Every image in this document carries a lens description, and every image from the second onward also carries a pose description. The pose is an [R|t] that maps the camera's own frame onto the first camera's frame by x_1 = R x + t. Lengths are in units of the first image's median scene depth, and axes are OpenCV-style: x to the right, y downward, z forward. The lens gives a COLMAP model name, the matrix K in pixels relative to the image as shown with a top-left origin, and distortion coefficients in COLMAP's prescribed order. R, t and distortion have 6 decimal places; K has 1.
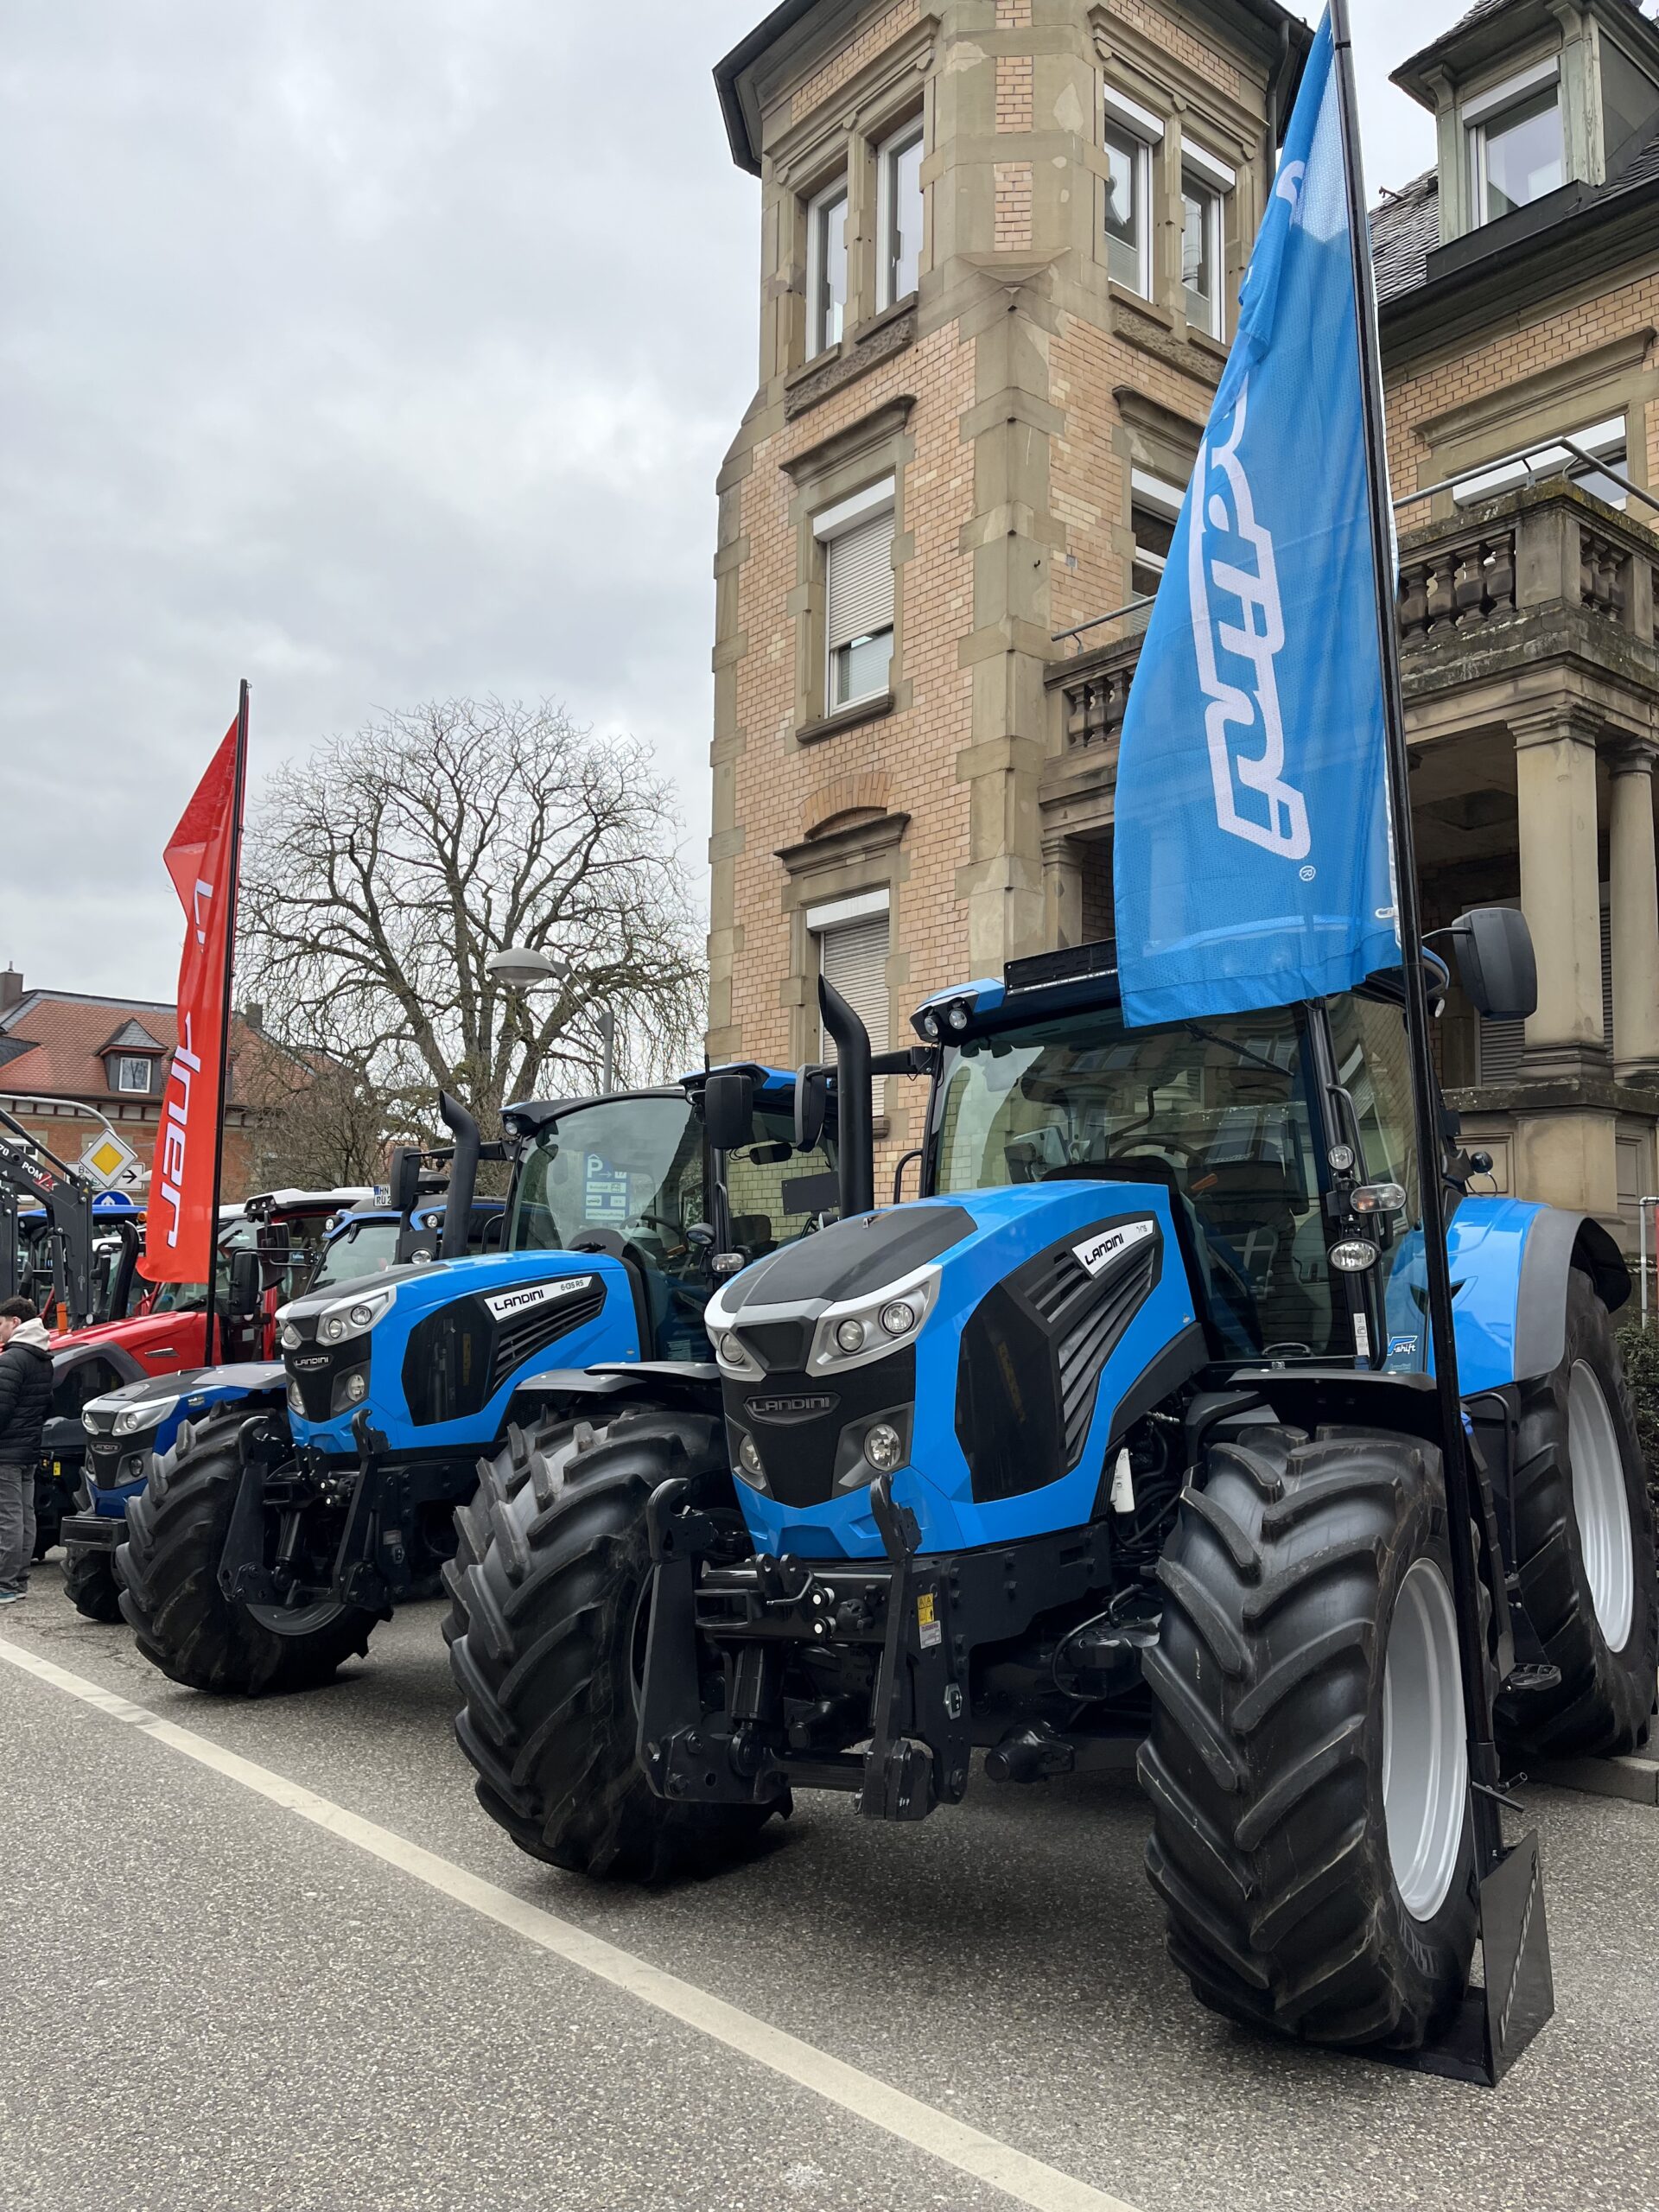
lens RADIAL K [[1698.2, 0, 831.3], [0, 1698.2, 1106.9], [0, 0, 1]] dist [0.009401, 0.005167]
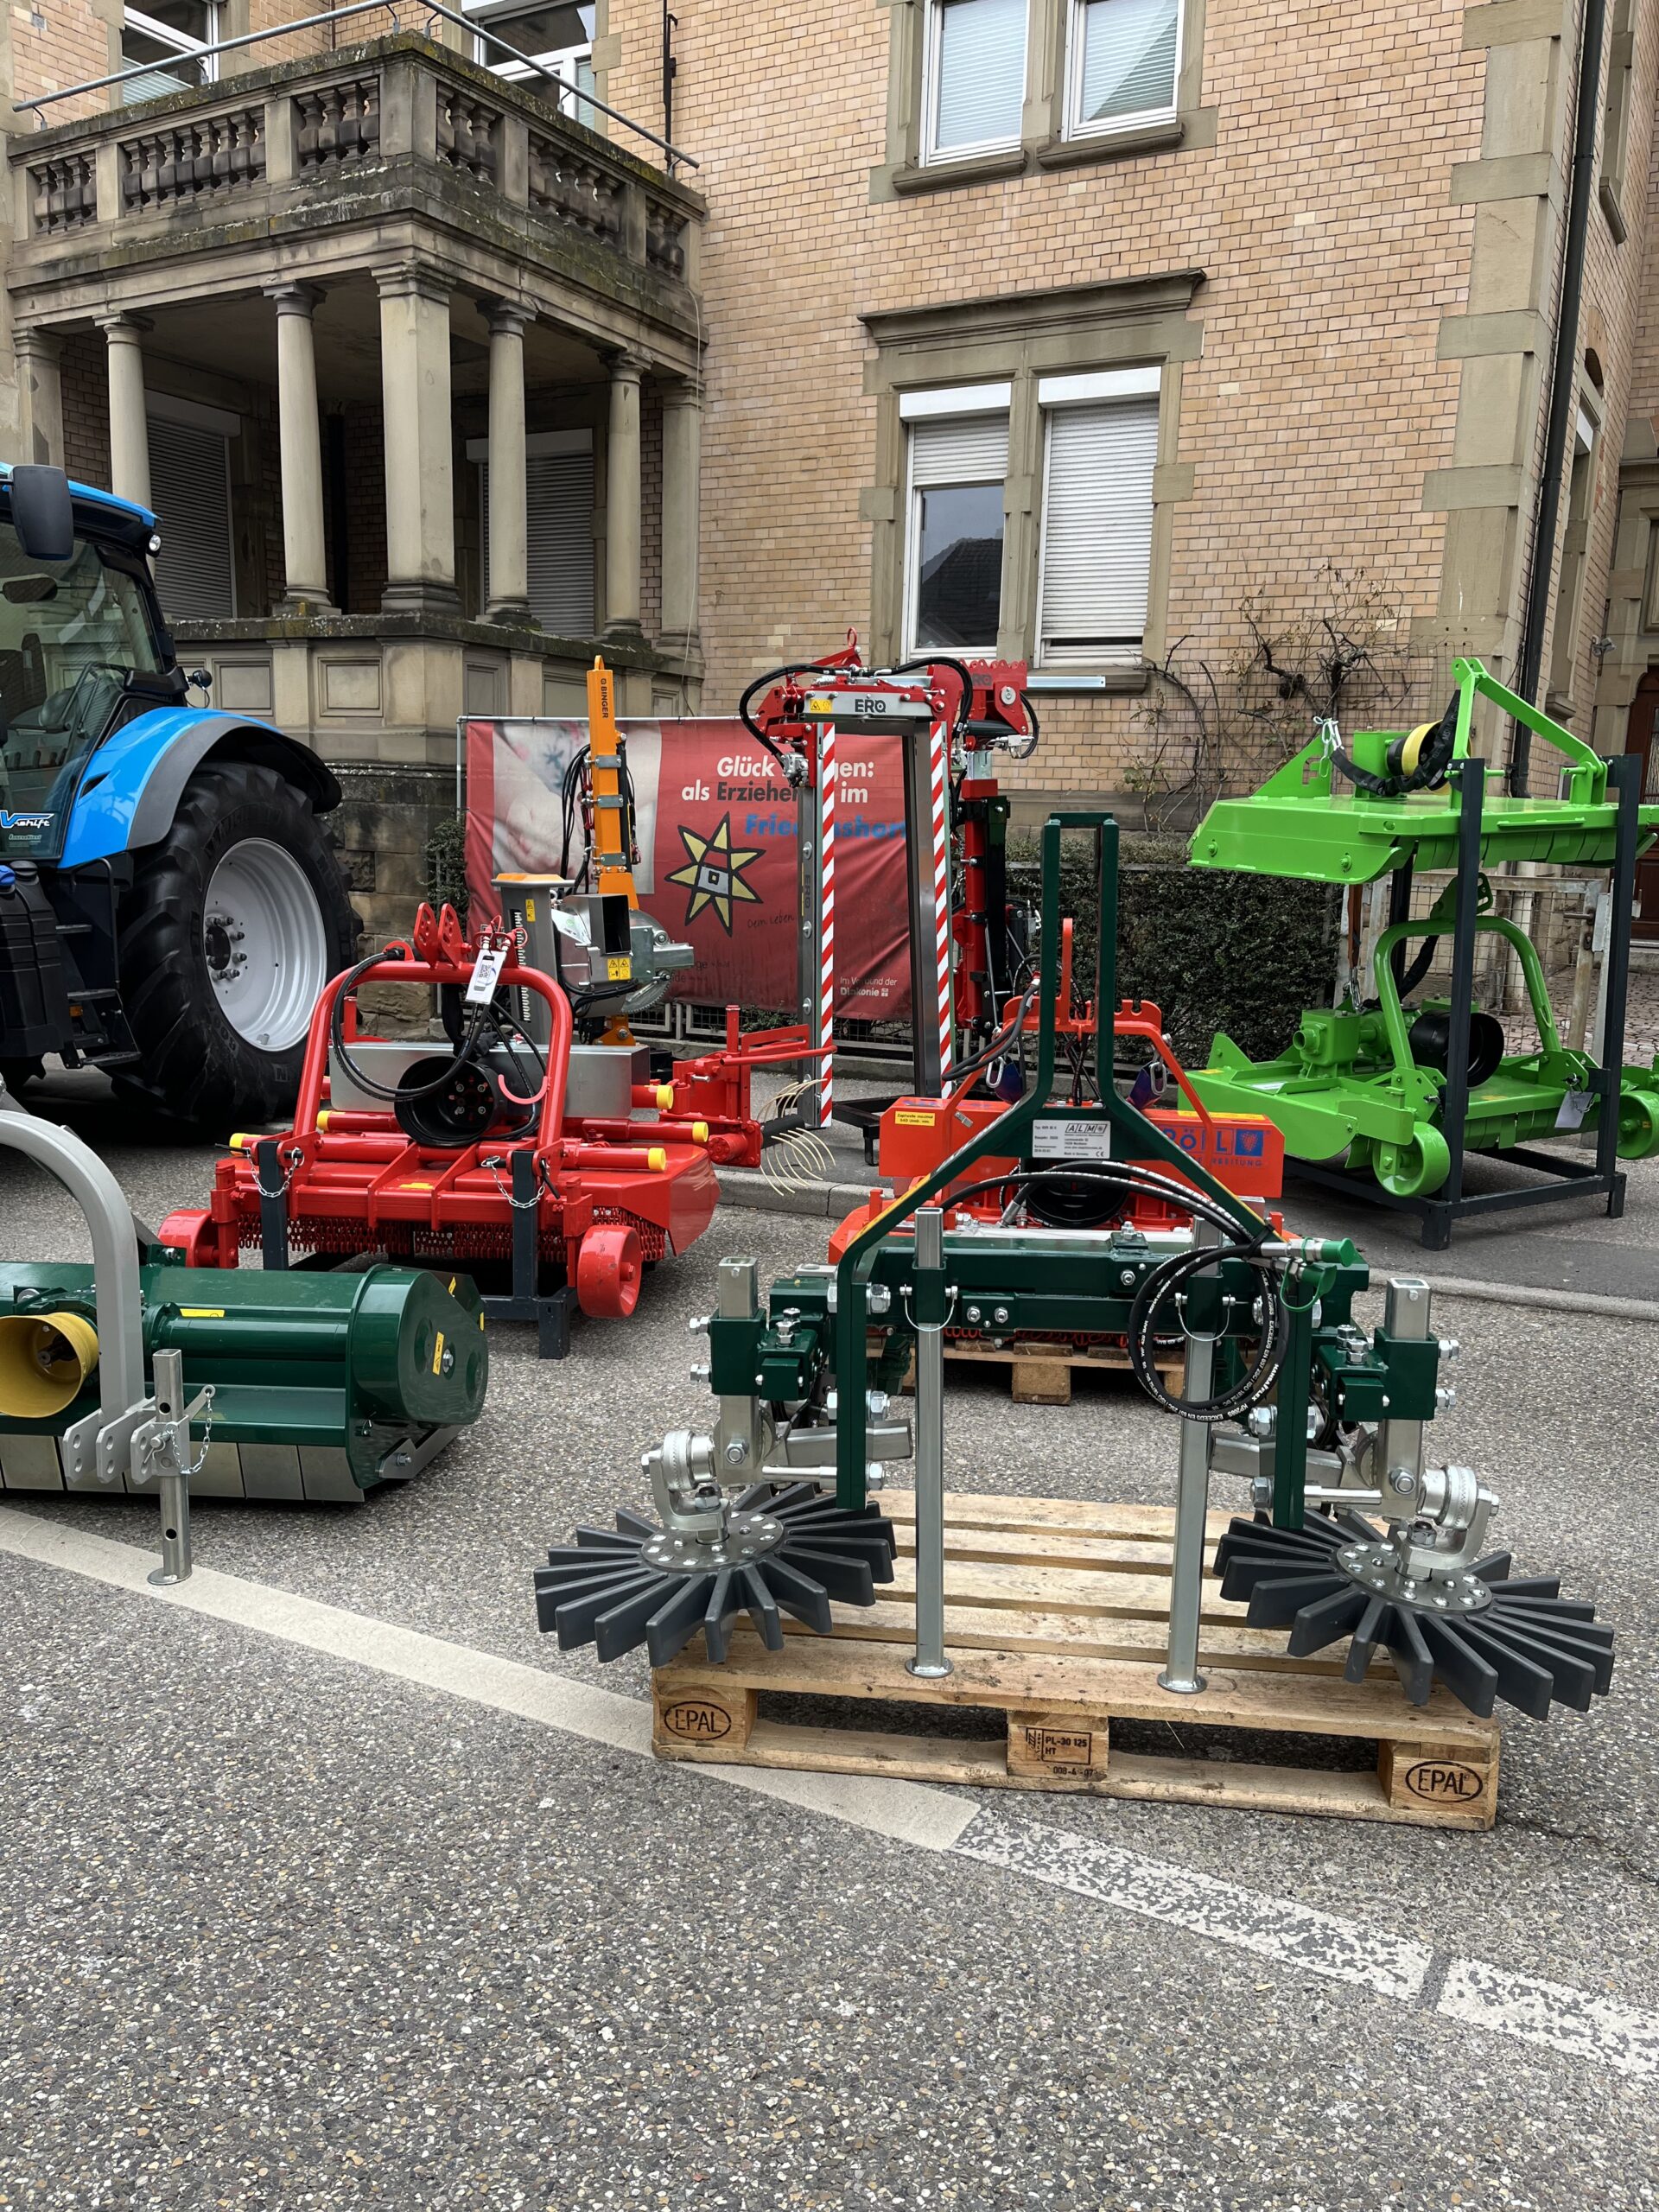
lens RADIAL K [[1643.7, 0, 826.5], [0, 1643.7, 1112.0], [0, 0, 1]] dist [0.101676, -0.133627]
pose [[0.934869, -0.048037, 0.351728, 0.210304], [-0.054596, 0.959559, 0.276163, -0.013582], [-0.350769, -0.277379, 0.894439, -0.184059]]
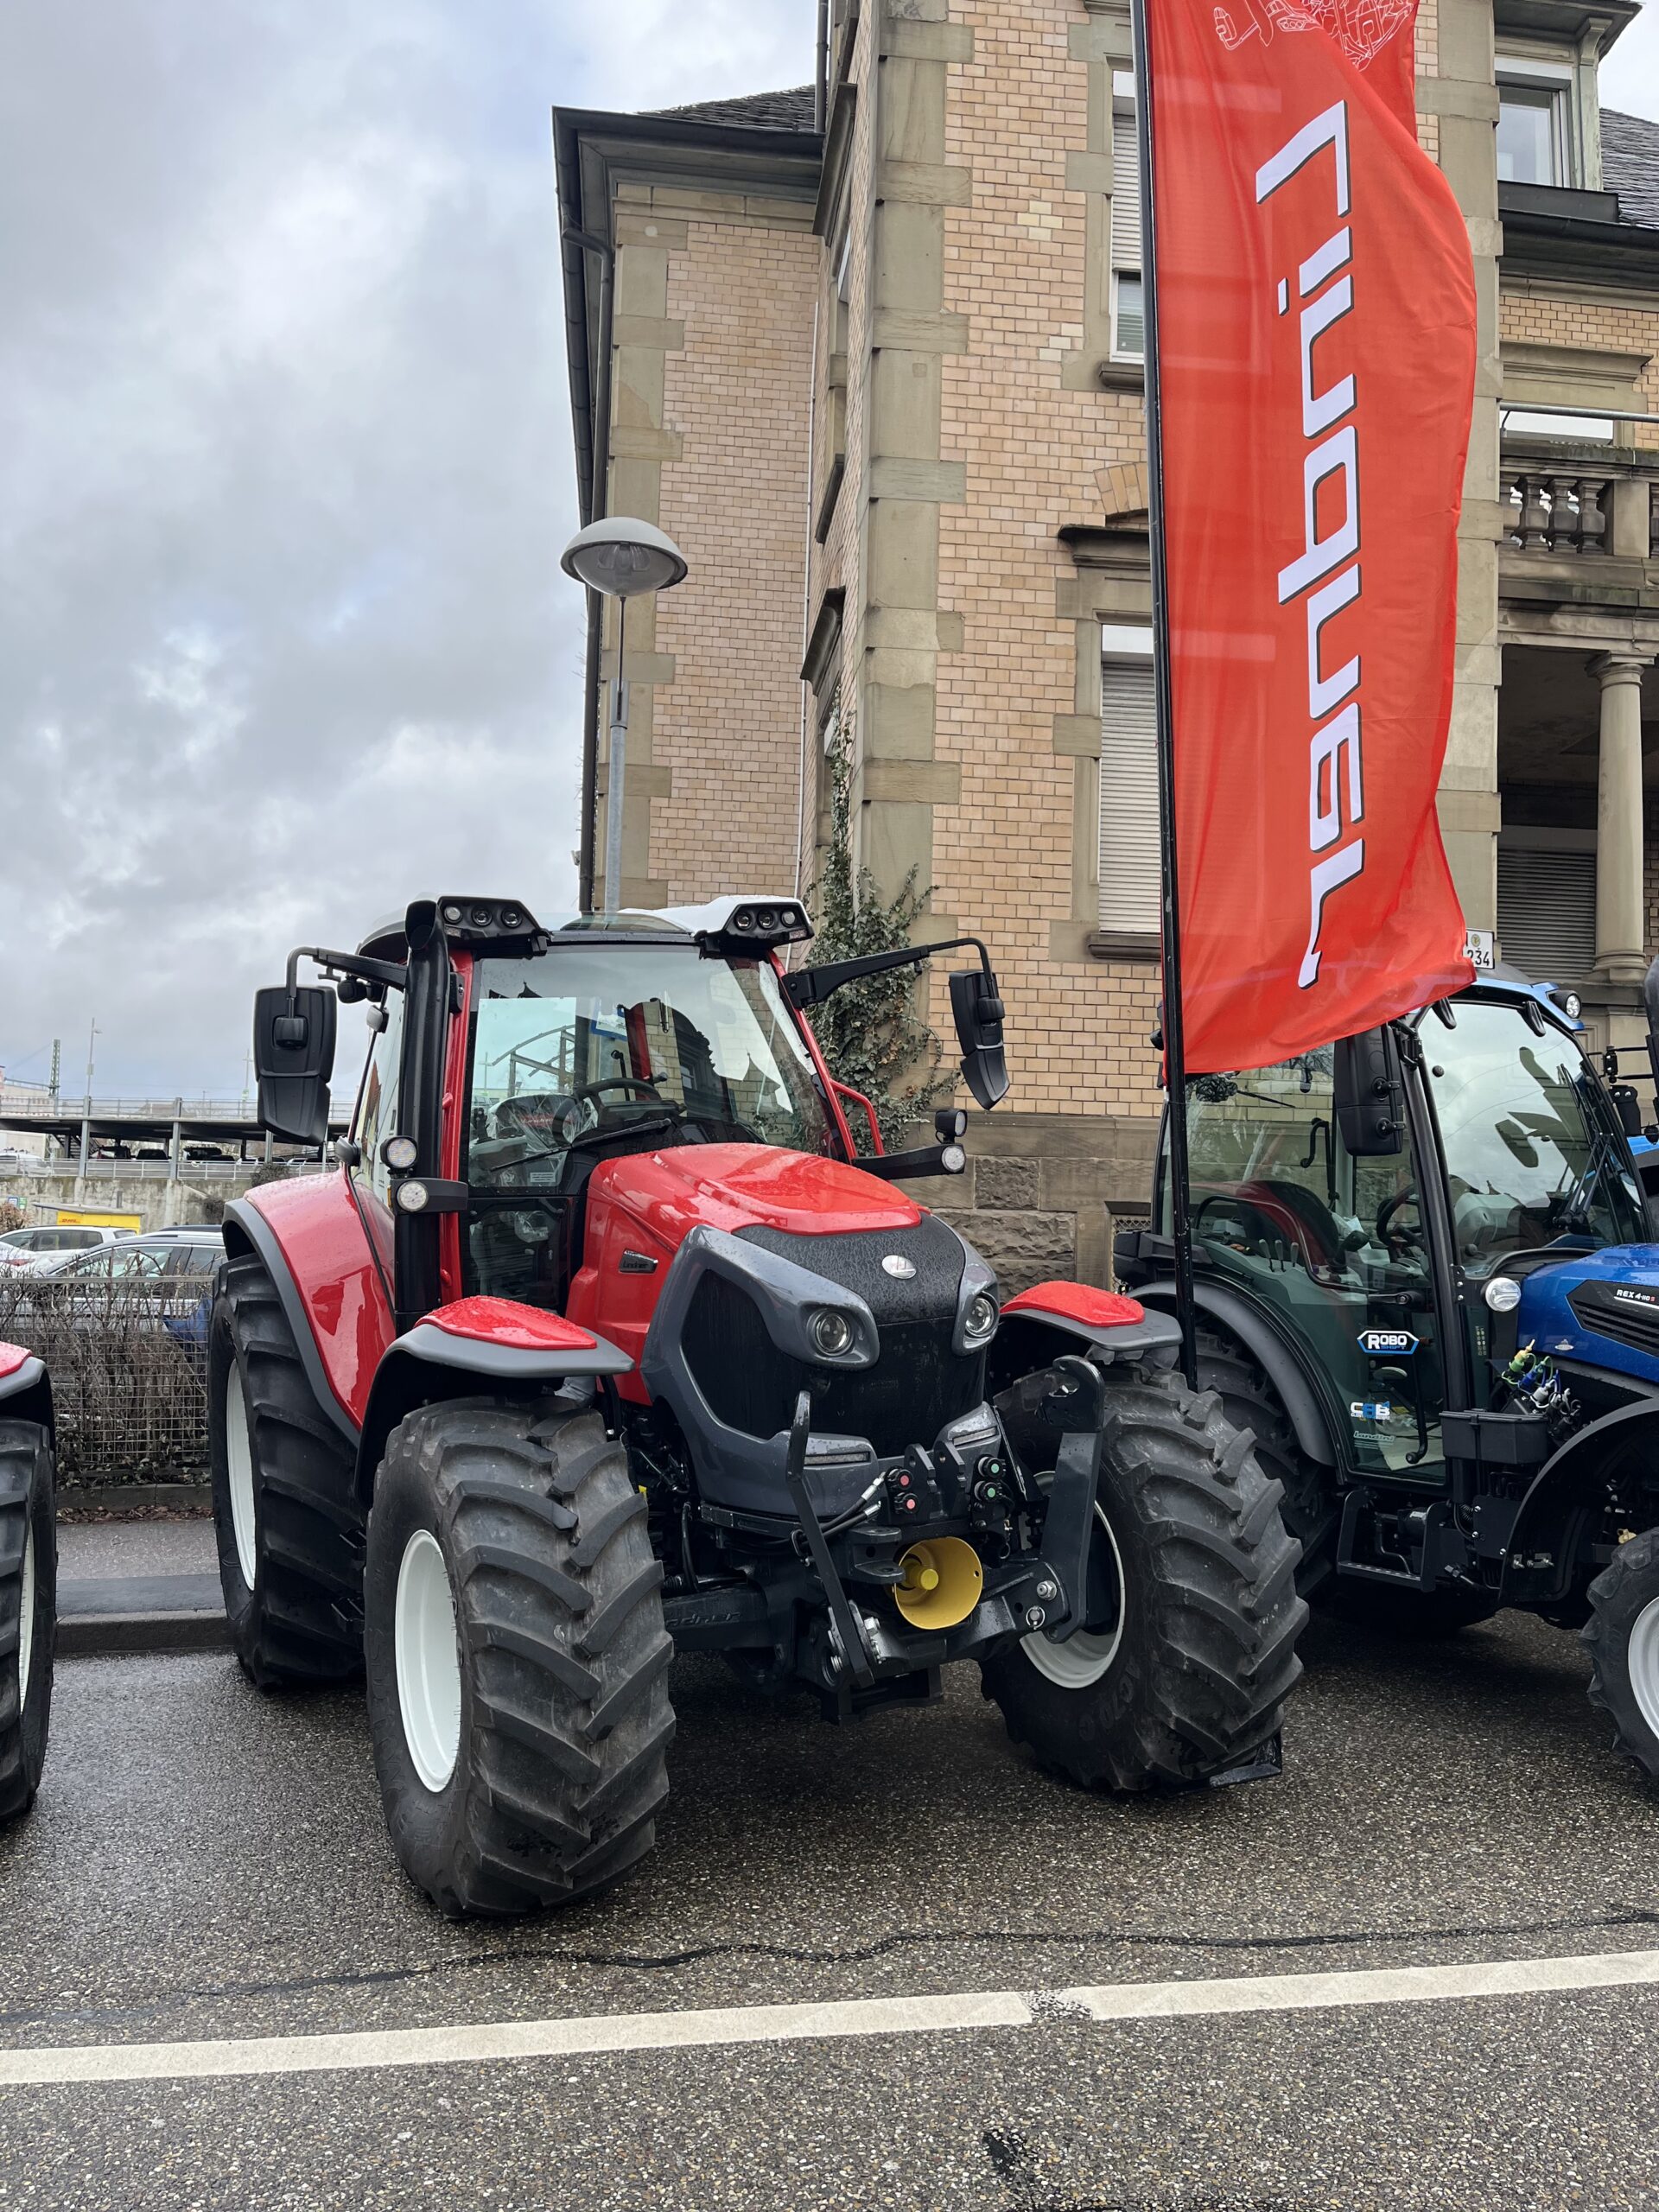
lens RADIAL K [[1698.2, 0, 831.3], [0, 1698.2, 1106.9], [0, 0, 1]] dist [0.009401, 0.005167]
pose [[0.543033, 0.071449, 0.836666, -0.756152], [-0.104347, 0.994392, -0.017192, 0.122180], [-0.833203, -0.077968, 0.547443, 0.817804]]
